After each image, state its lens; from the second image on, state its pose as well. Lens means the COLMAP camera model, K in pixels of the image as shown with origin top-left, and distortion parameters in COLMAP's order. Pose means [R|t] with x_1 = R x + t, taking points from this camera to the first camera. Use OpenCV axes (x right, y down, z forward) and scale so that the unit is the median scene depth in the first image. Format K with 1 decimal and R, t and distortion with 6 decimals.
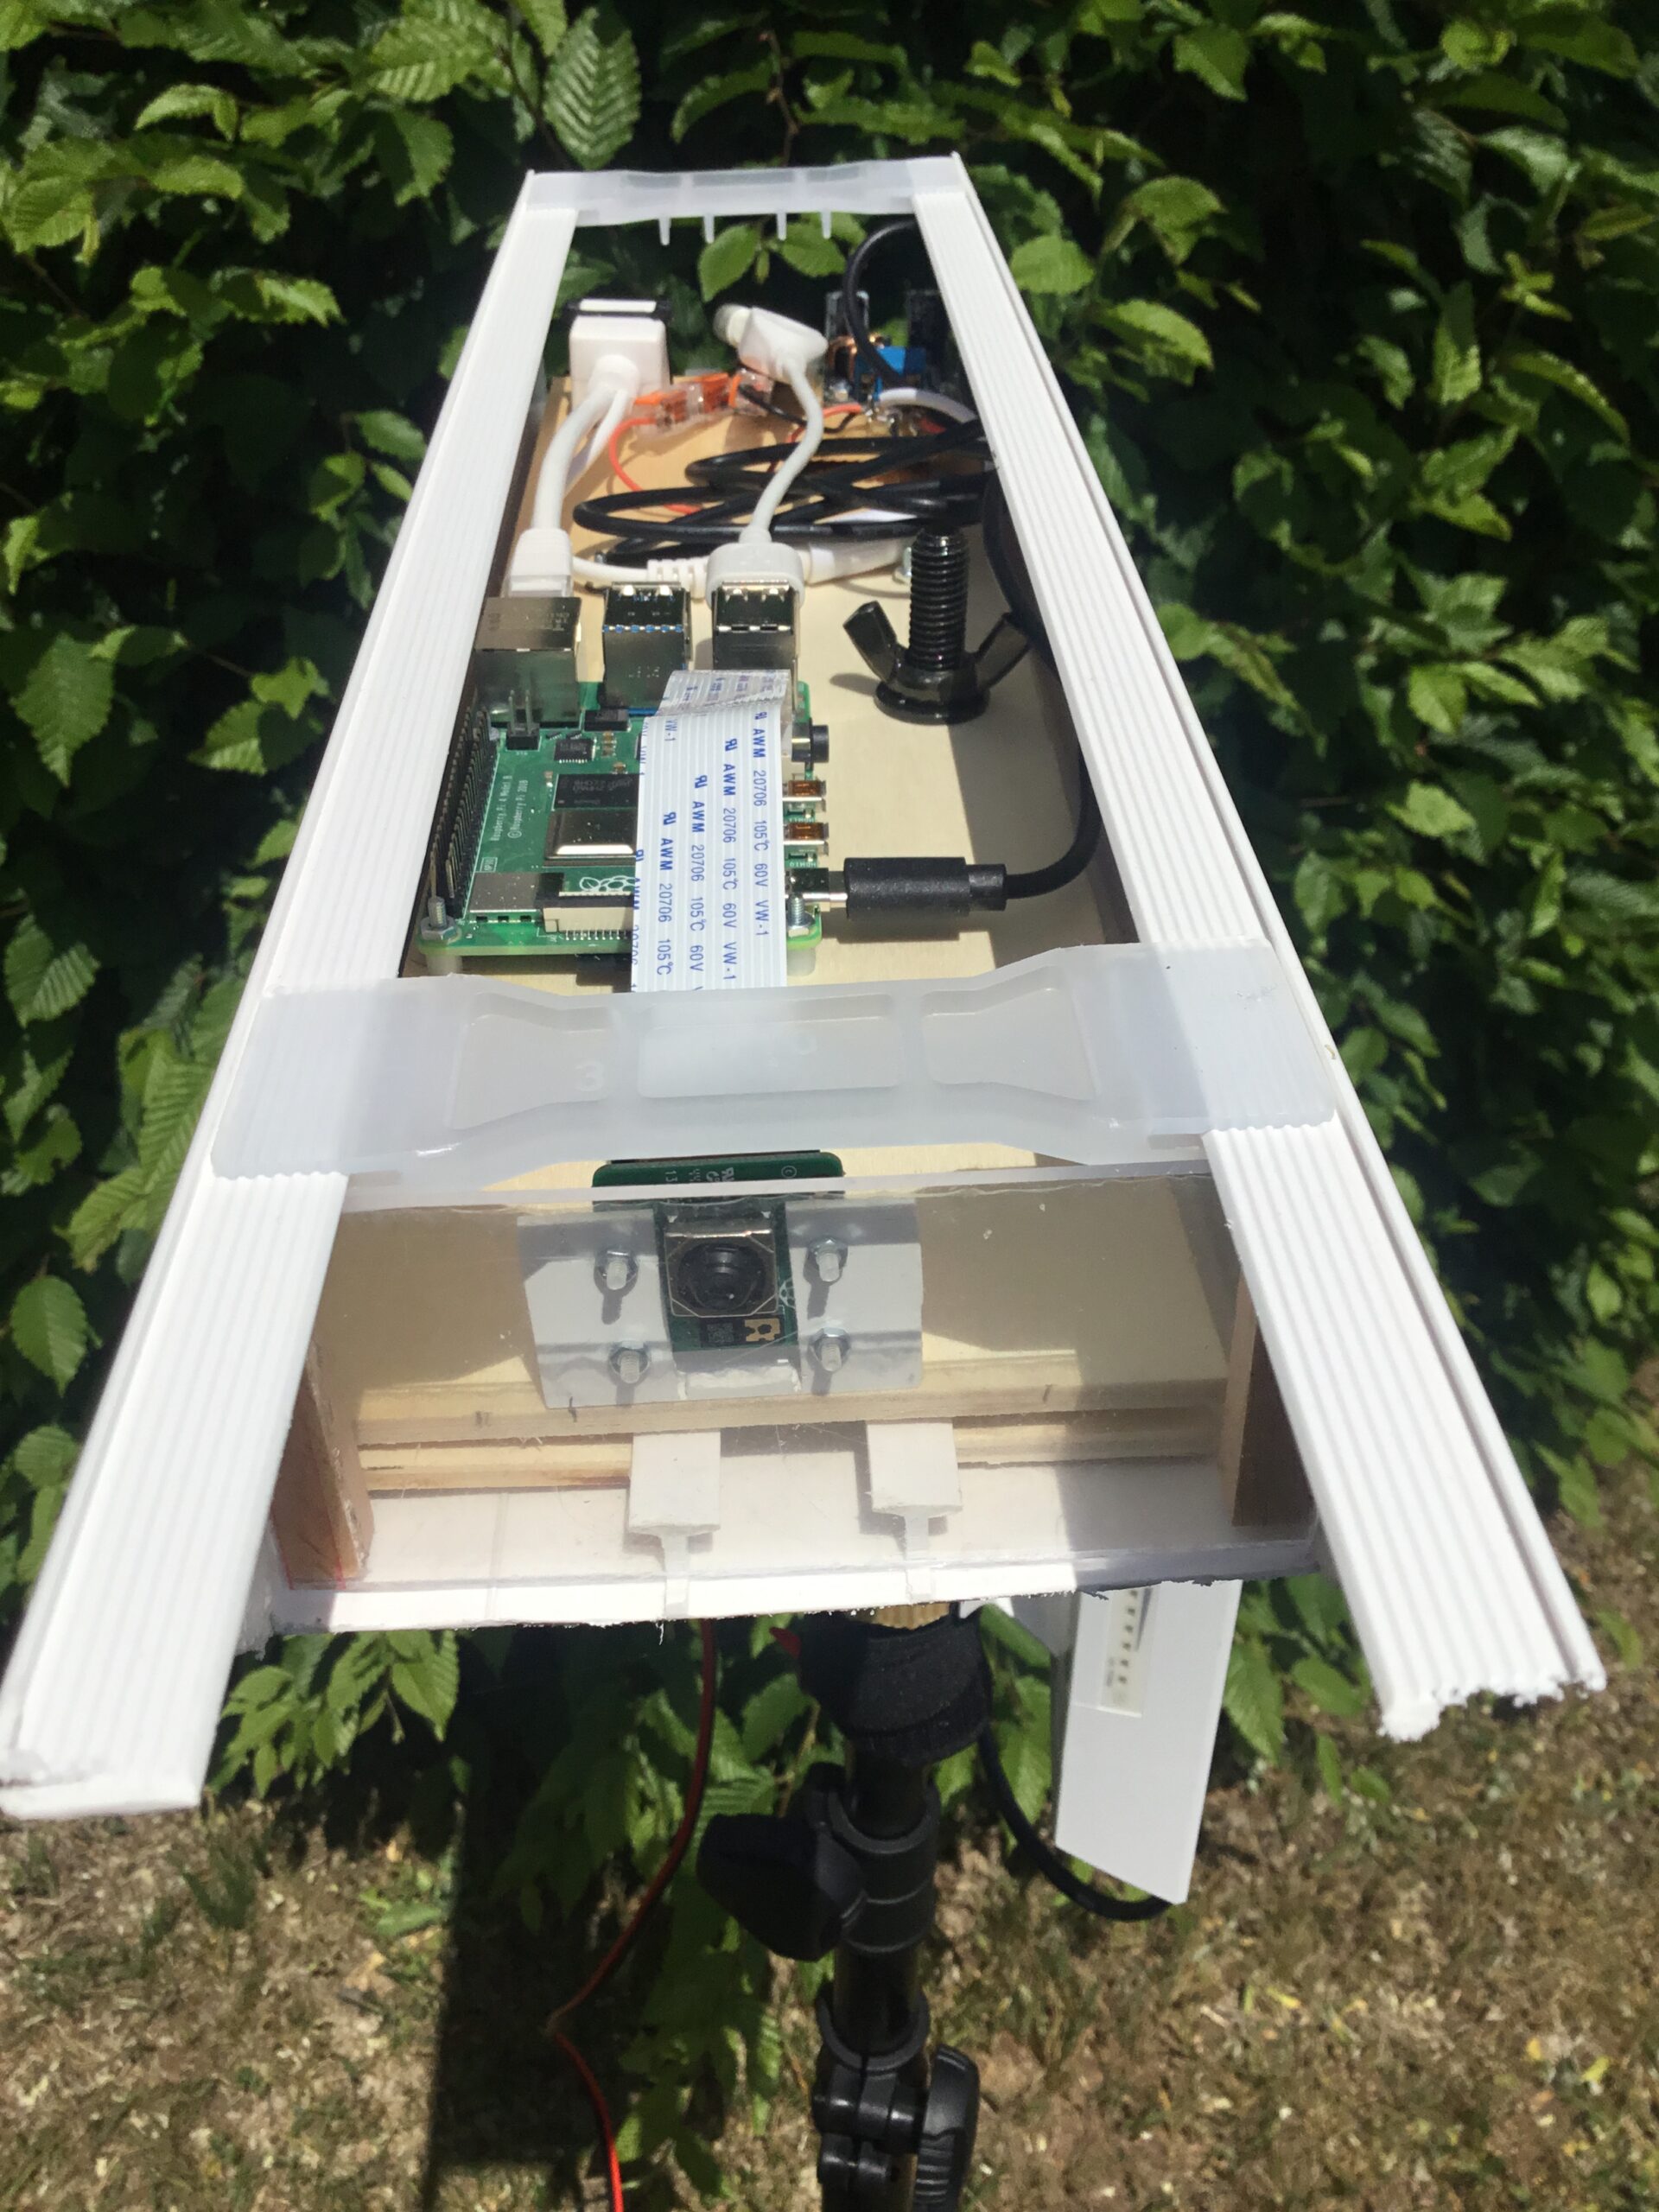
lens RADIAL K [[2091.6, 0, 805.9], [0, 2091.6, 1116.7], [0, 0, 1]] dist [0.006126, 0.000000]
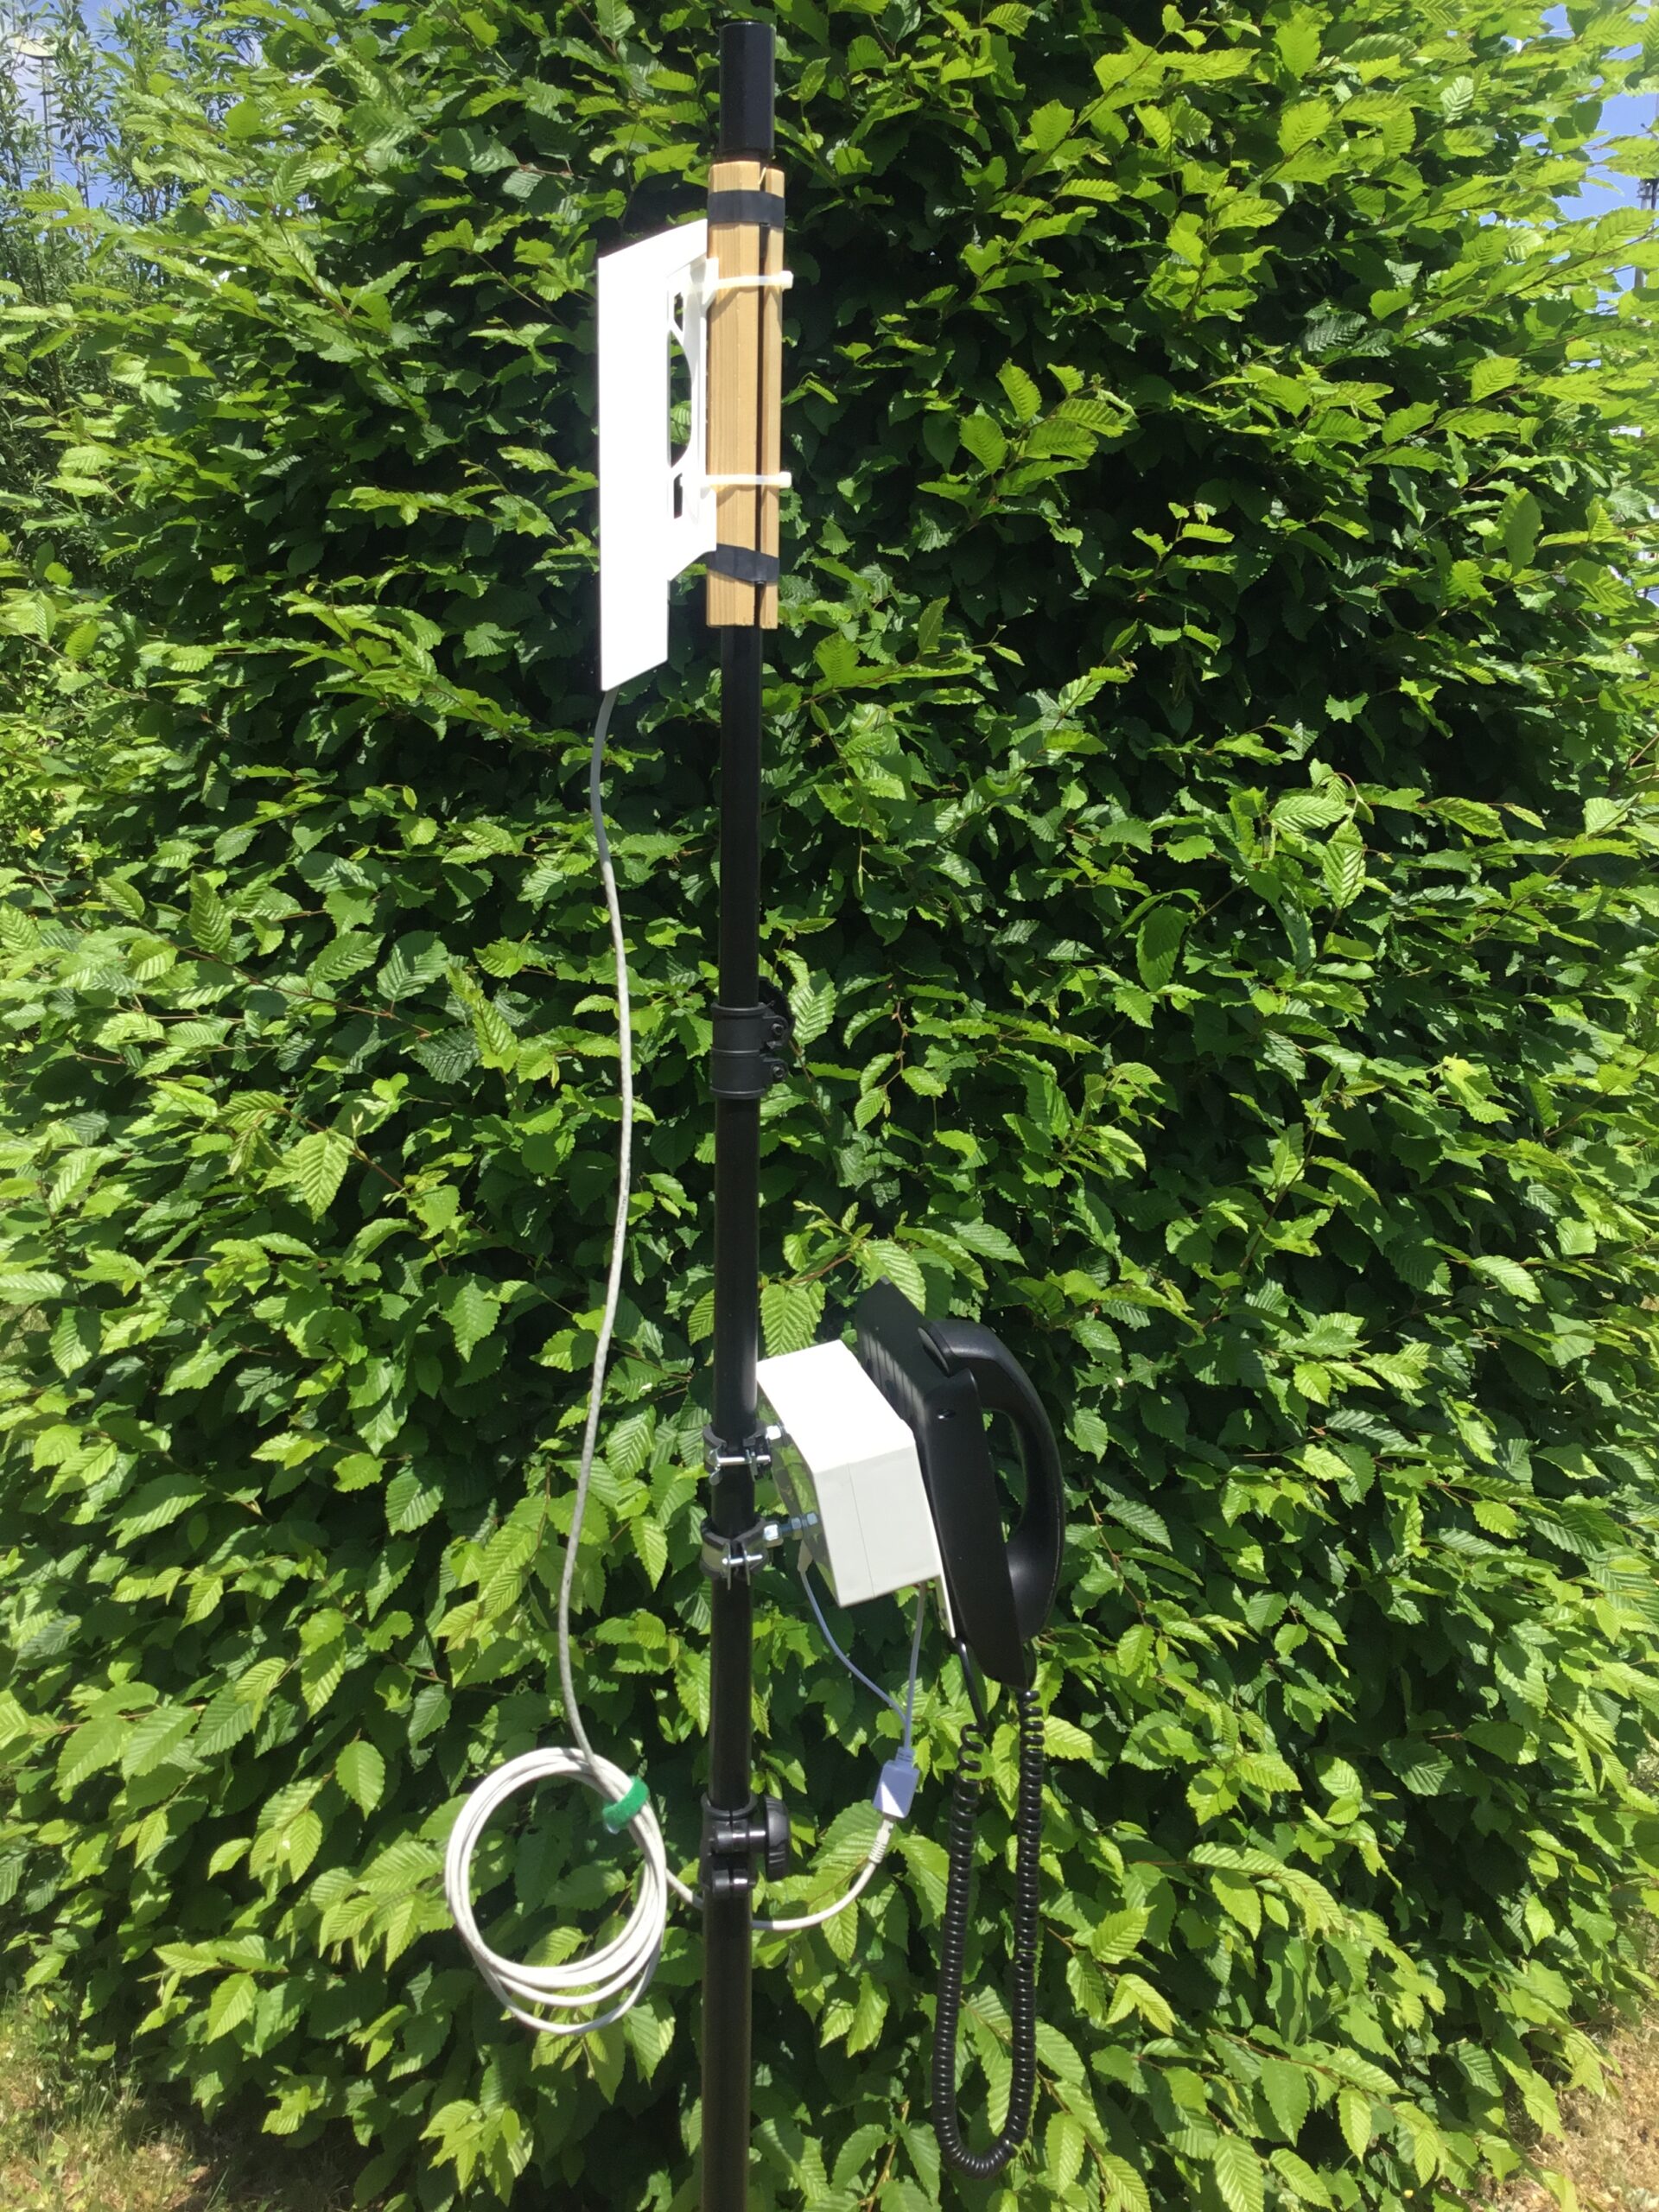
lens RADIAL K [[2091.6, 0, 812.2], [0, 2091.6, 1107.2], [0, 0, 1]] dist [0.006126, 0.000000]
pose [[0.997276, 0.030983, -0.066941, 0.029764], [-0.056660, 0.902830, -0.426247, 0.290232], [0.047230, 0.428879, 0.902126, -0.484939]]
